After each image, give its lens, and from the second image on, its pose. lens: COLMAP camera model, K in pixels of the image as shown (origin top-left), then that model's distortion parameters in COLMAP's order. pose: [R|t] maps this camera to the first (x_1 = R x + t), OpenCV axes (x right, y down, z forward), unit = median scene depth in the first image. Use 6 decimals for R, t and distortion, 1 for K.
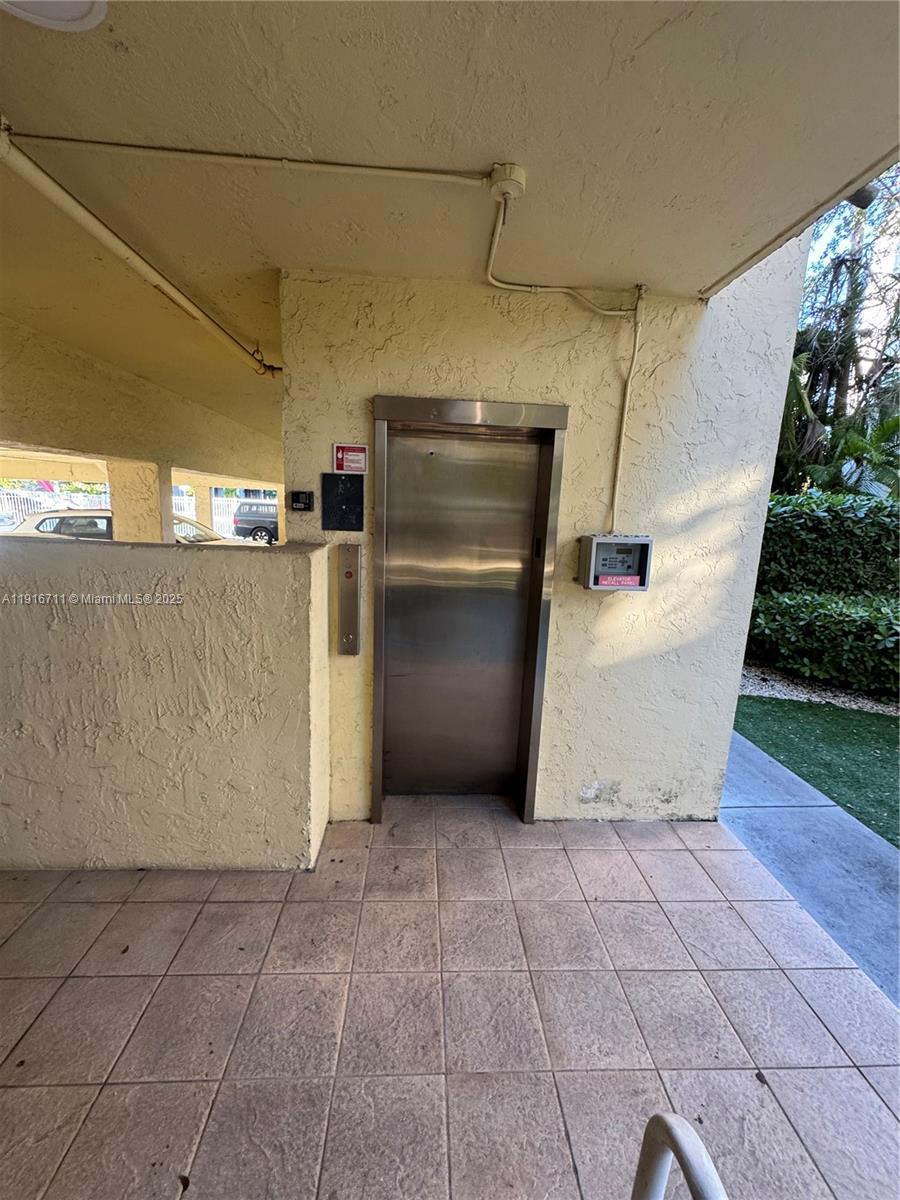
lens RADIAL K [[478.5, 0, 451.5], [0, 478.5, 601.5], [0, 0, 1]] dist [-0.002241, 0.000142]
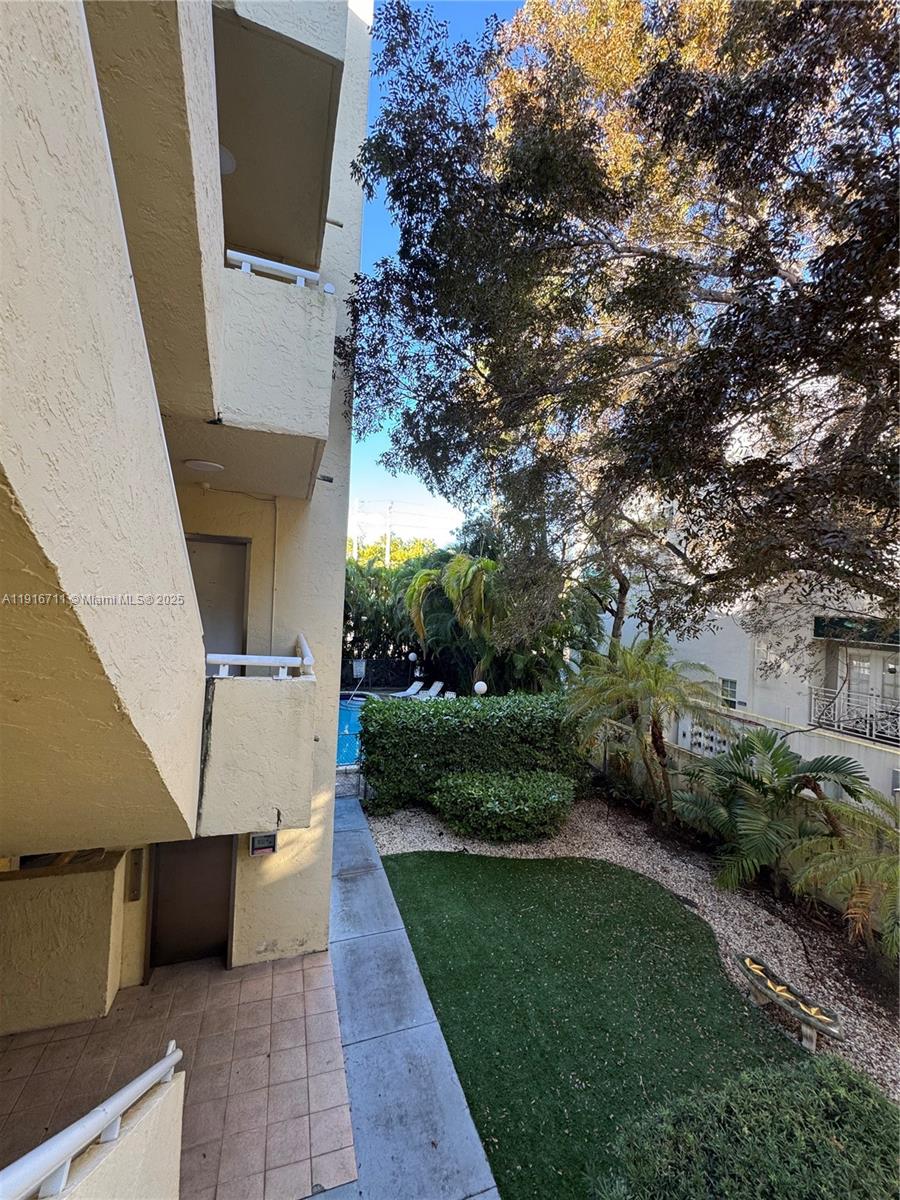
lens RADIAL K [[478.5, 0, 451.5], [0, 478.5, 600.0], [0, 0, 1]] dist [-0.002241, 0.000142]
pose [[0.963182, 0.004018, 0.268821, 0.541941], [0.046857, 0.982076, -0.182568, -0.711202], [-0.264737, 0.188442, 0.945729, -1.566877]]
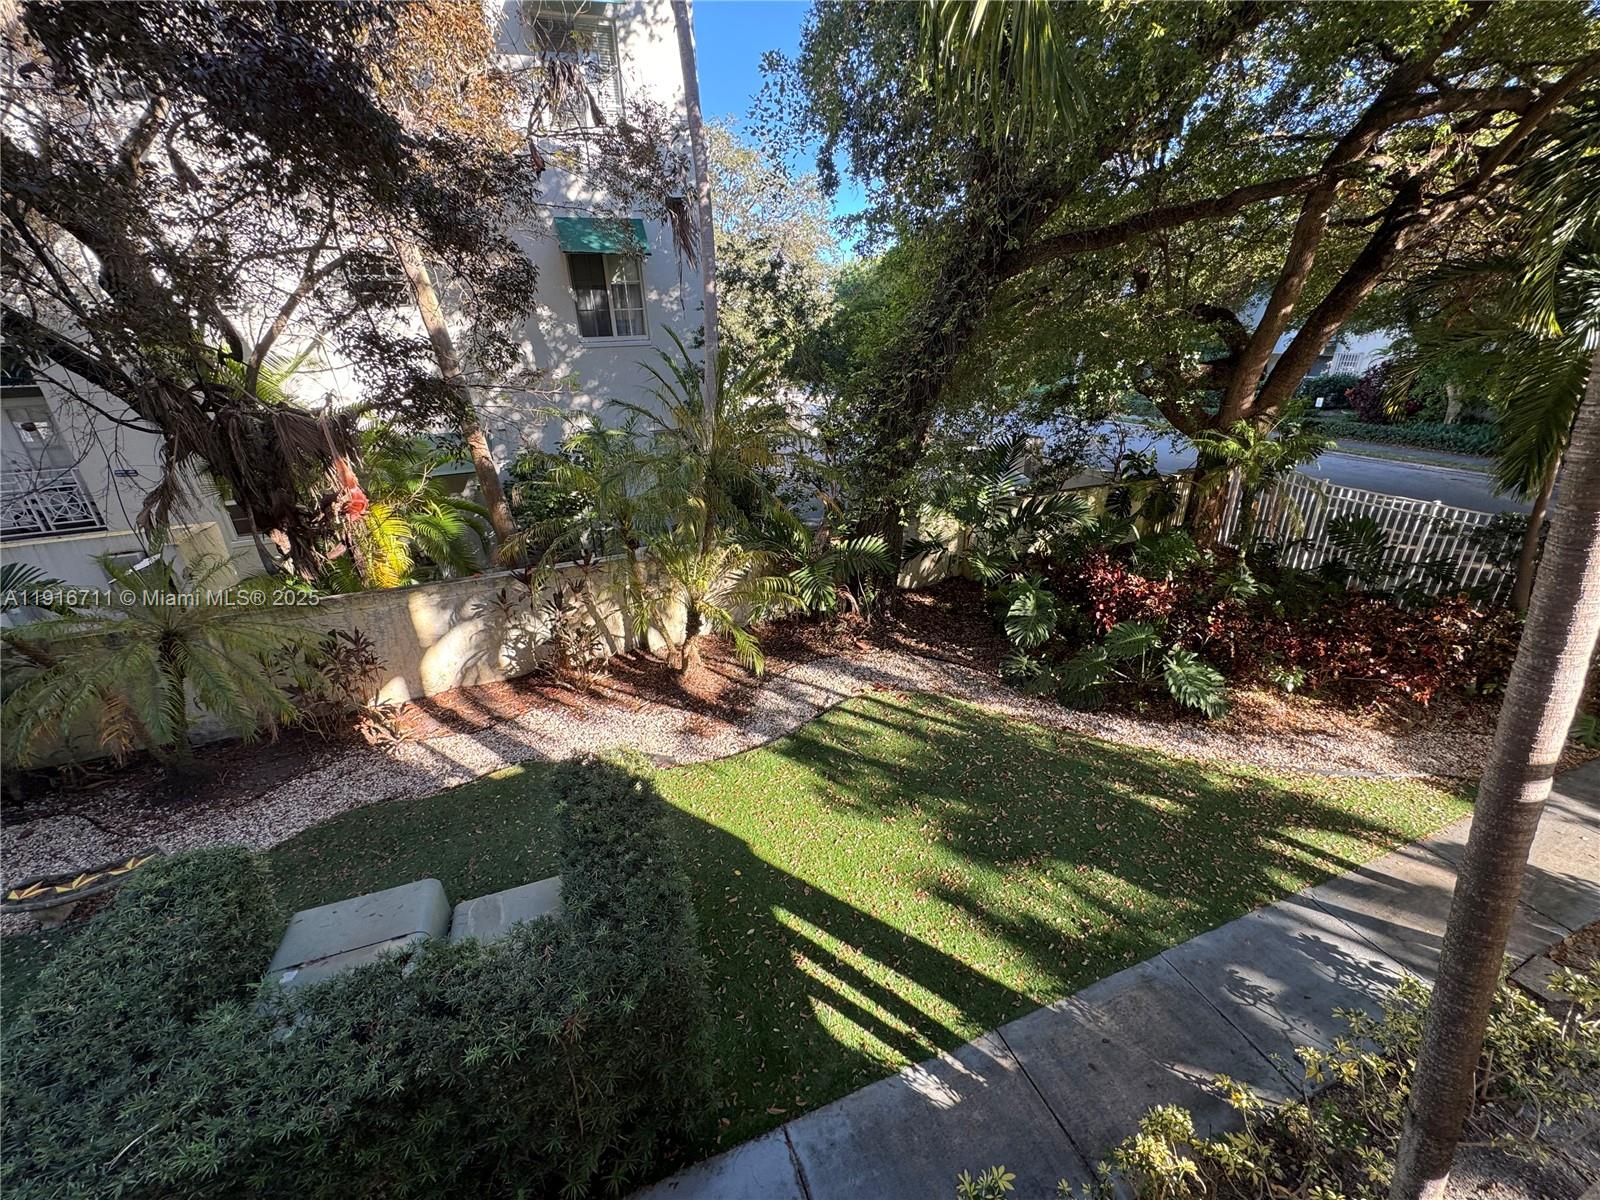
lens RADIAL K [[638.0, 0, 796.3], [0, 638.0, 600.2], [0, 0, 1]] dist [-0.002241, 0.000142]
pose [[-0.296365, -0.402477, 0.866129, 0.376449], [0.209190, 0.857495, 0.470044, -0.625365], [-0.931884, 0.320490, -0.169937, -1.774595]]
